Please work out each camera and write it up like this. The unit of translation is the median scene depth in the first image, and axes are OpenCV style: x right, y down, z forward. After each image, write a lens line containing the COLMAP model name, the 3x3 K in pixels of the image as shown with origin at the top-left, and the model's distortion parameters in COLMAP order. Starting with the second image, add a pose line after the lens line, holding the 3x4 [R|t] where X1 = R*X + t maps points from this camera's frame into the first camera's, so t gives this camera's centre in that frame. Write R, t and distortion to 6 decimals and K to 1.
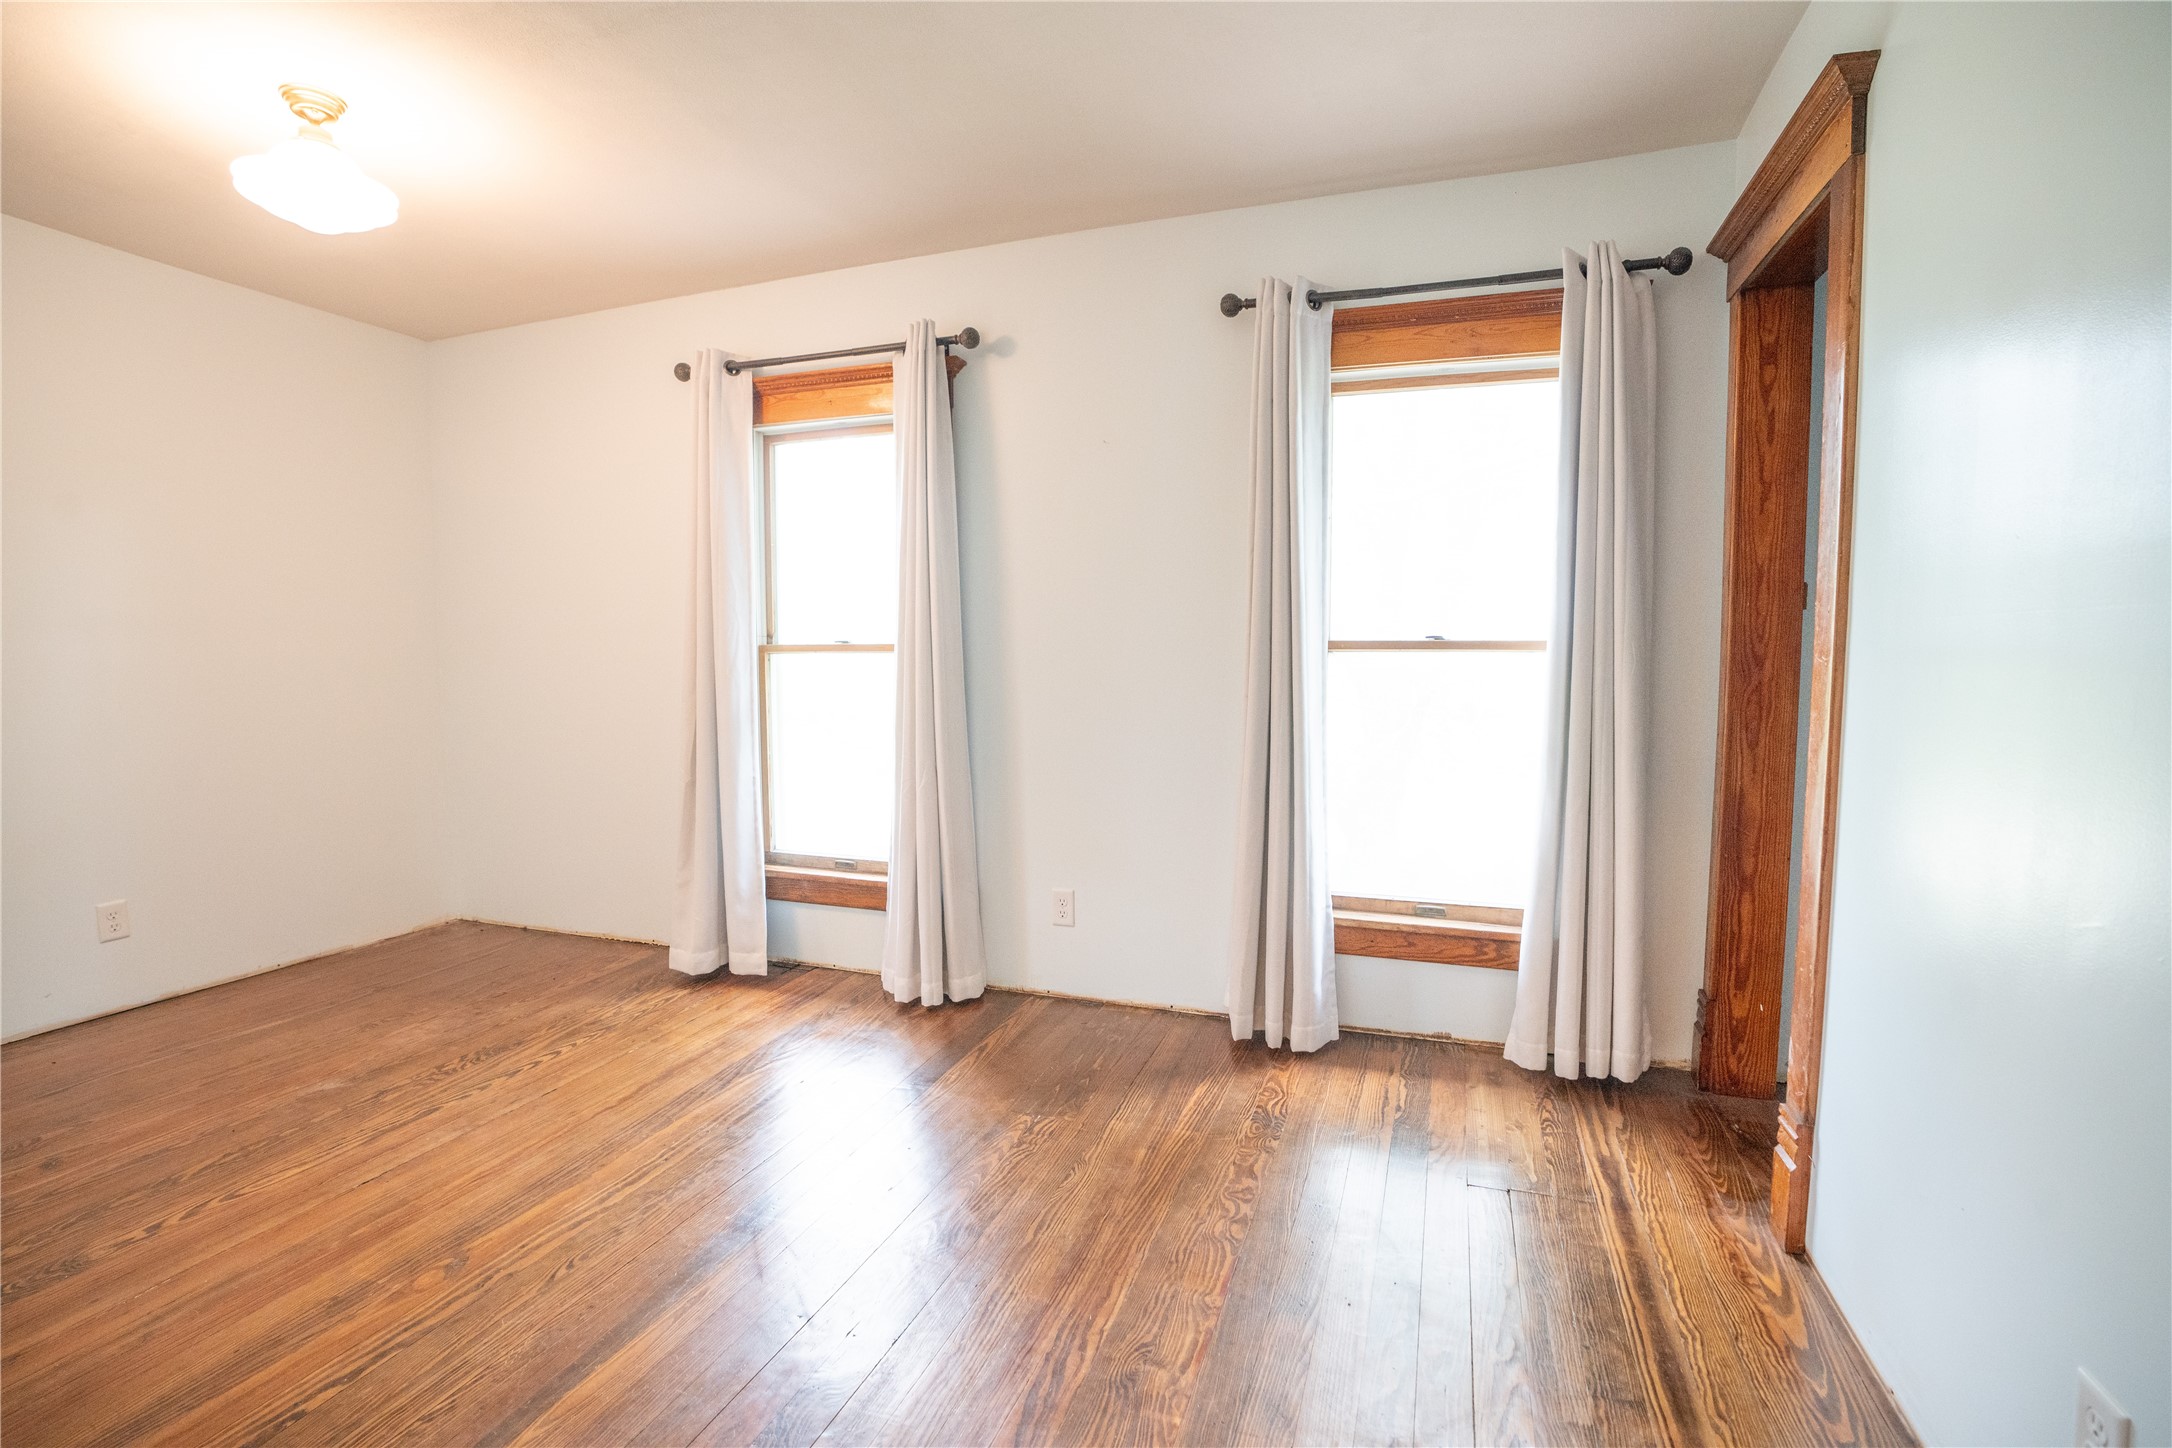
lens RADIAL K [[983.6, 0, 1085.4], [0, 983.6, 732.8], [0, 0, 1]] dist [-0.069929, 0.026023]
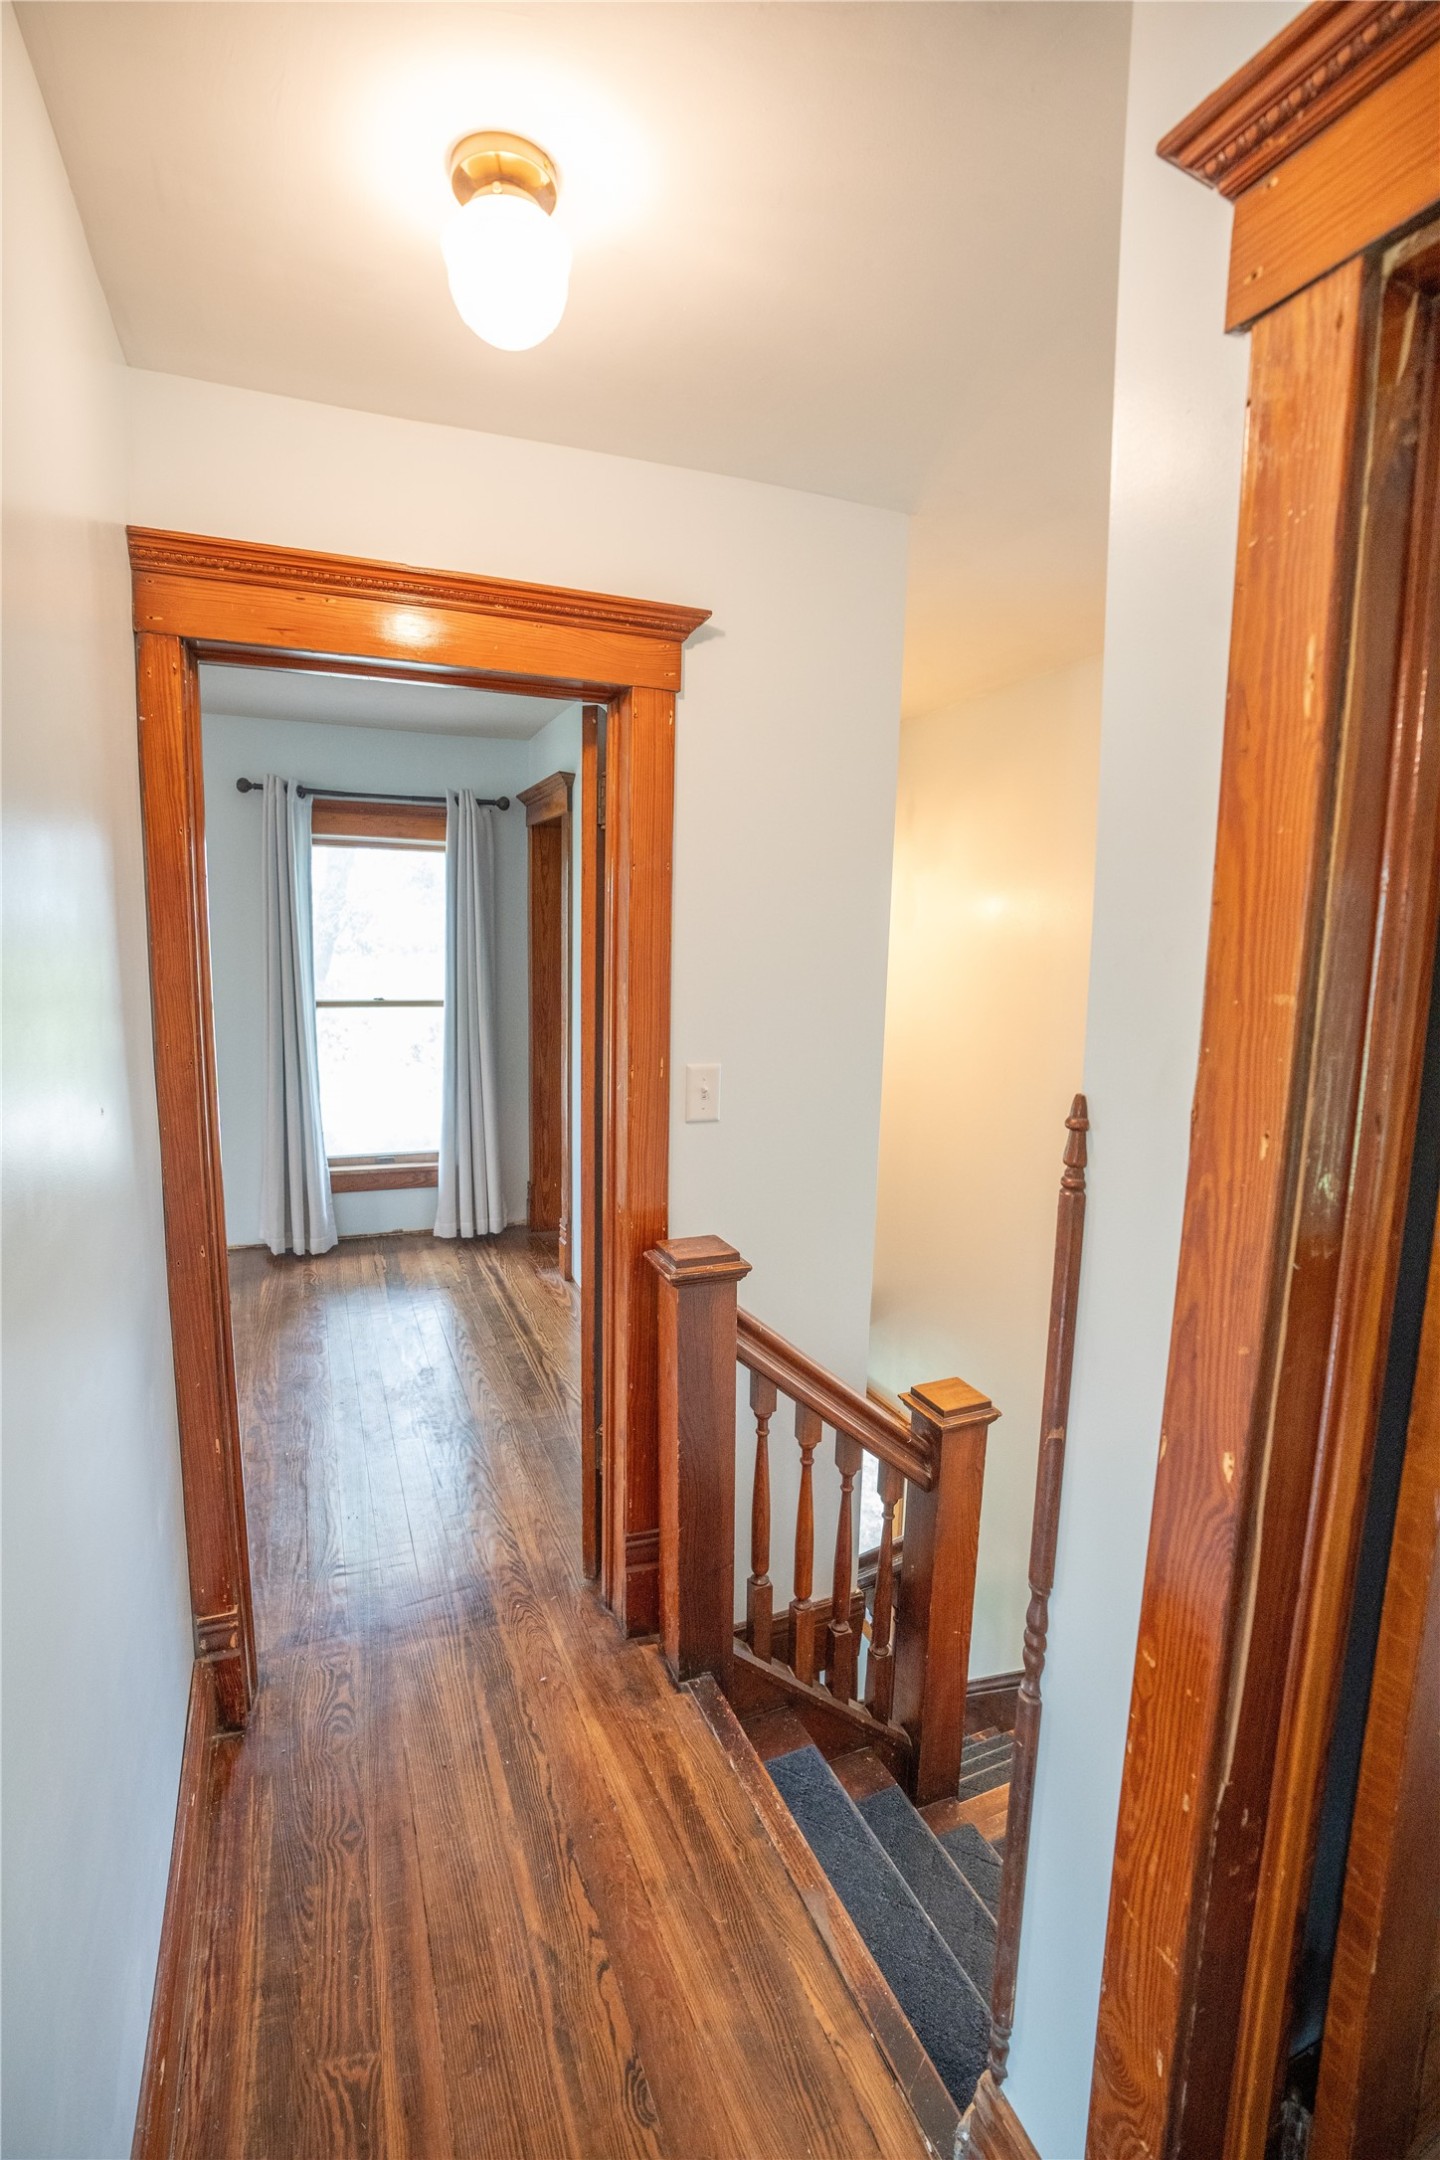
lens RADIAL K [[978.2, 0, 720.0], [0, 978.2, 1080.0], [0, 0, 1]] dist [-0.069929, 0.026023]
pose [[0.727283, -0.076182, 0.682097, -0.399157], [0.029147, 0.996352, 0.080203, -0.081742], [-0.685719, -0.038449, 0.726850, -0.682294]]
